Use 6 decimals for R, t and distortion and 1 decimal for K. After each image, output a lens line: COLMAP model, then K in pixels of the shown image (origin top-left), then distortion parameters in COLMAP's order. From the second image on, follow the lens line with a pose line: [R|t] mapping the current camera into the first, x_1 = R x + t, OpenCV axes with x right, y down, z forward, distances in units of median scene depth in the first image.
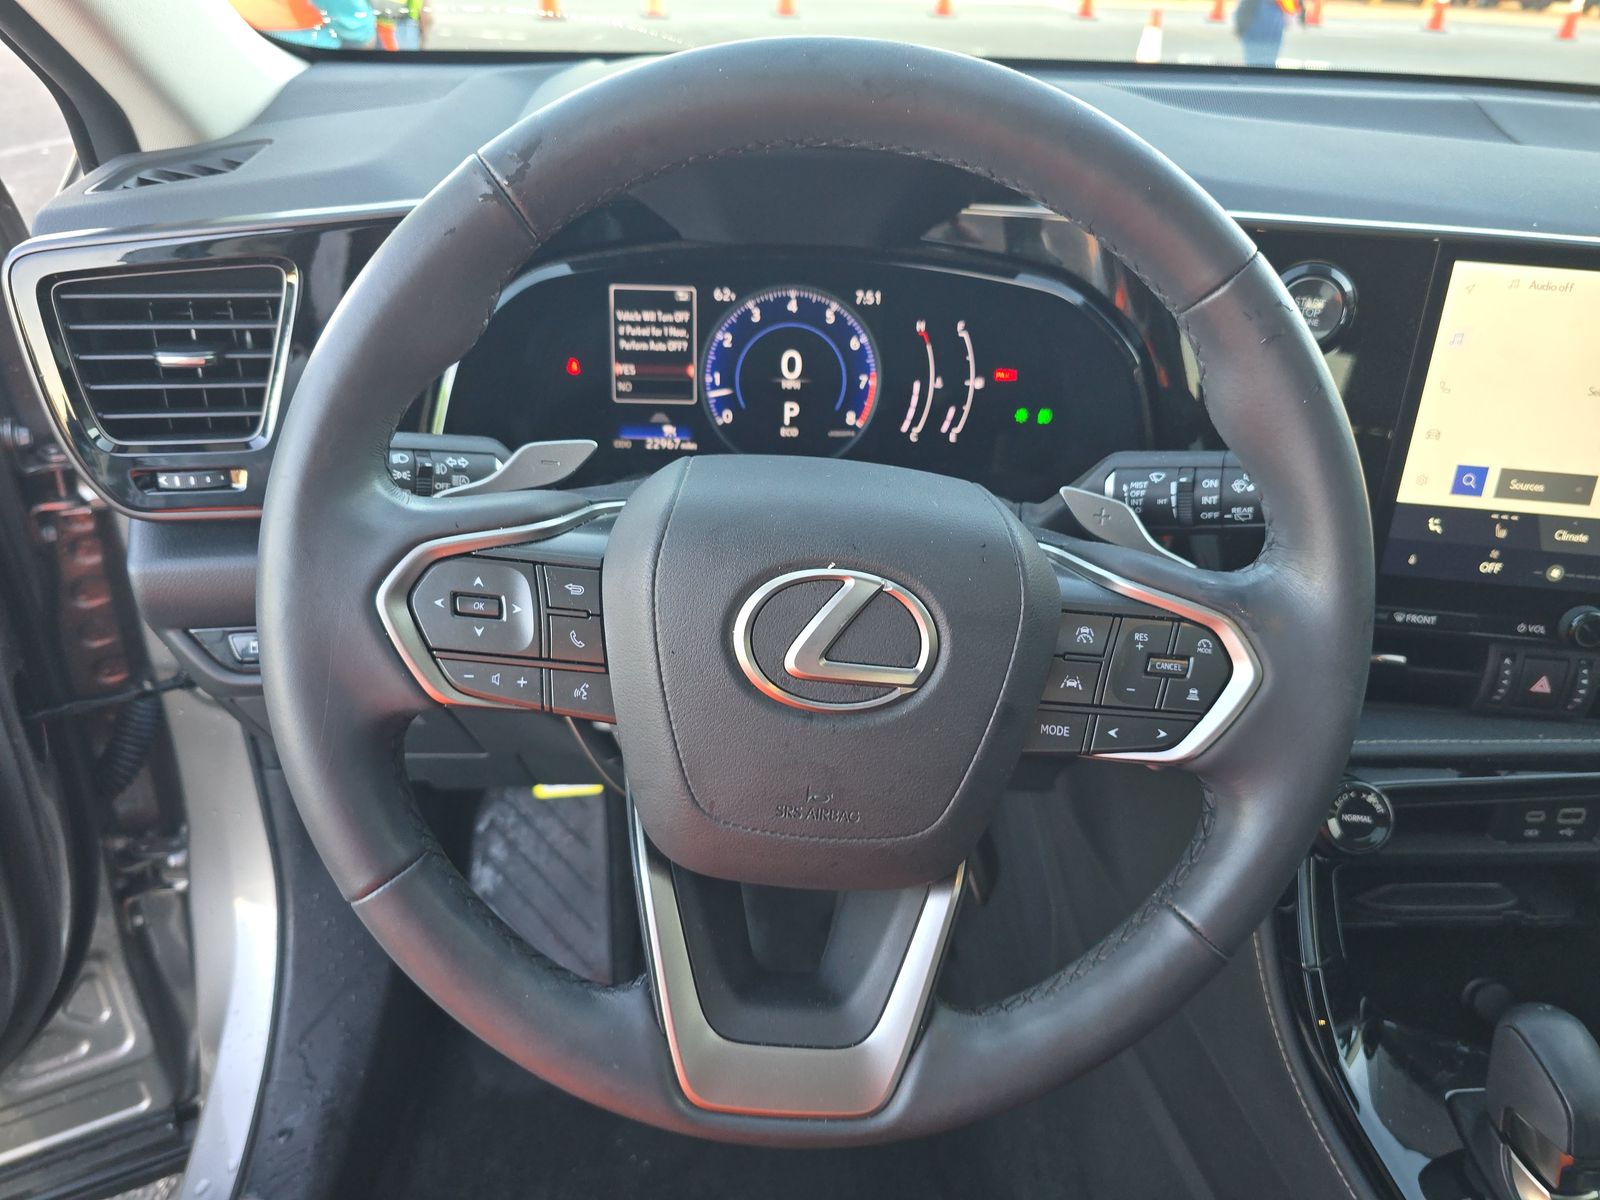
lens RADIAL K [[1085.4, 0, 785.0], [0, 1085.4, 604.0], [0, 0, 1]] dist [0.058871, -0.002792]
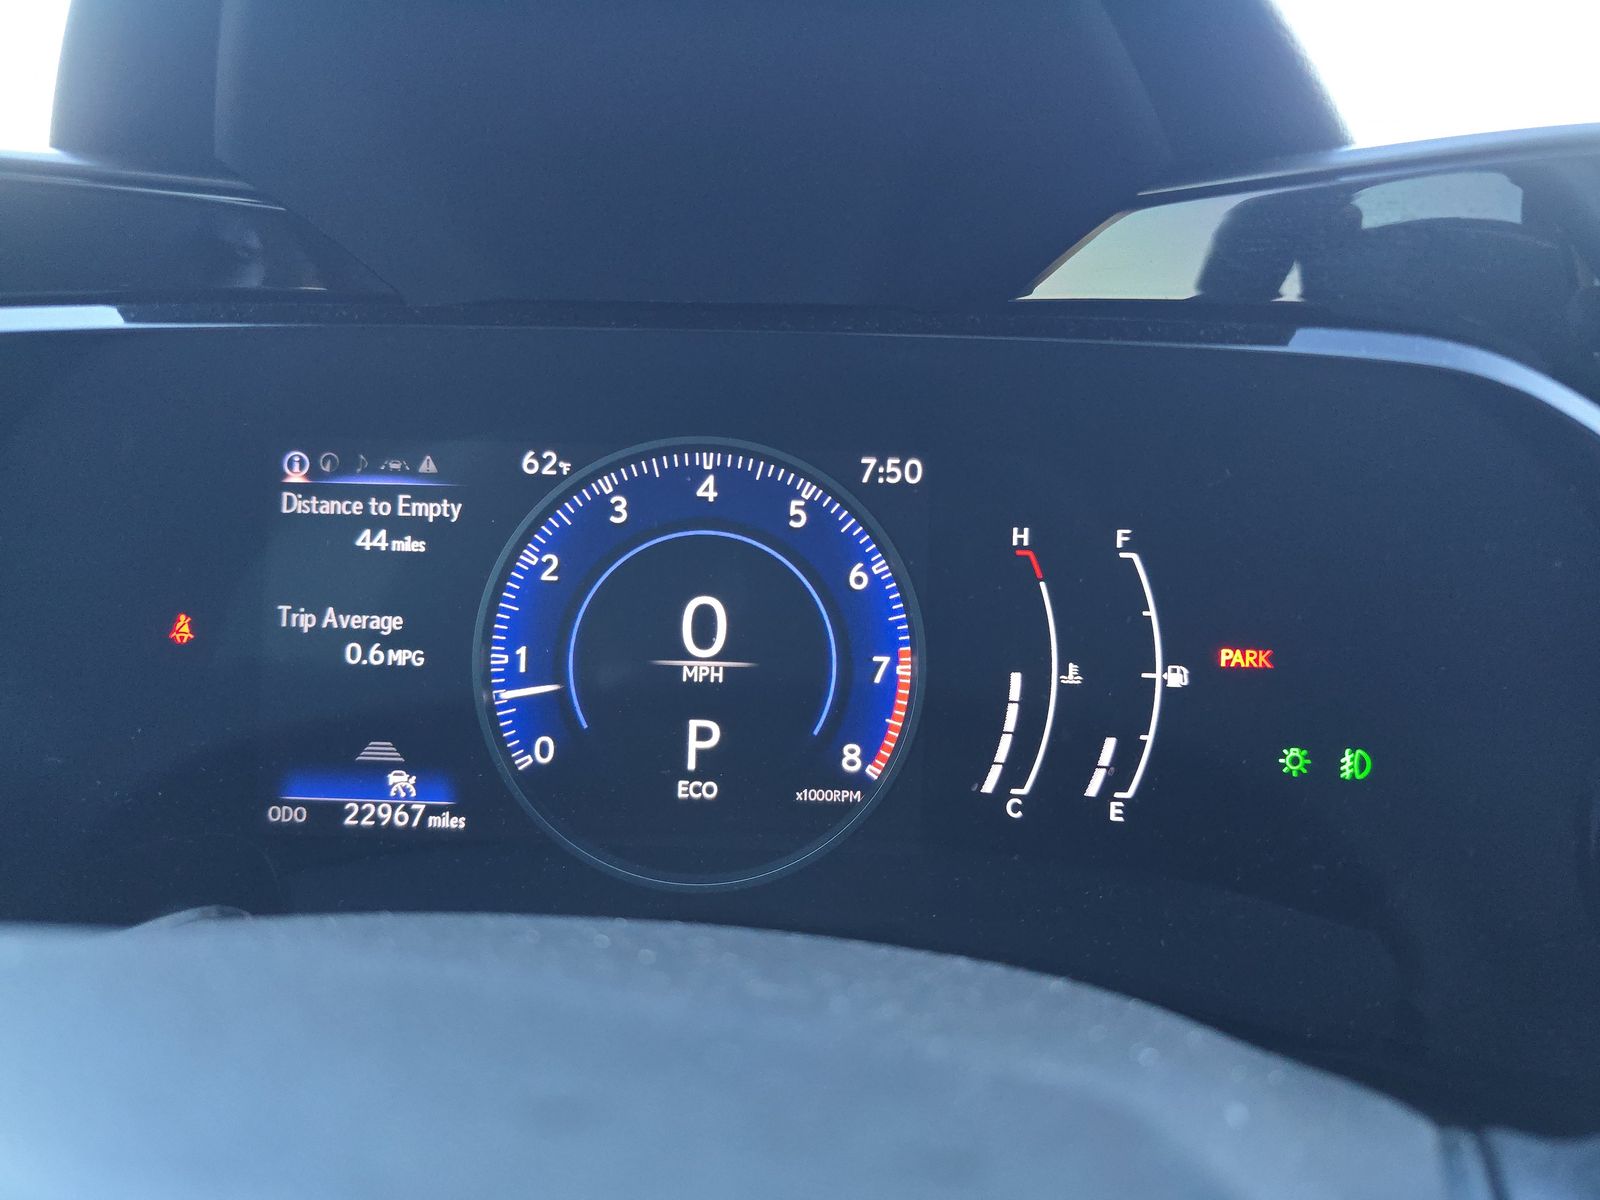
lens RADIAL K [[1085.4, 0, 804.3], [0, 1085.4, 584.6], [0, 0, 1]] dist [0.058871, -0.002792]
pose [[0.995322, 0.003610, -0.096541, 0.082762], [-0.029195, 0.963817, -0.264962, -0.127573], [0.092091, 0.266541, 0.959414, 0.606003]]
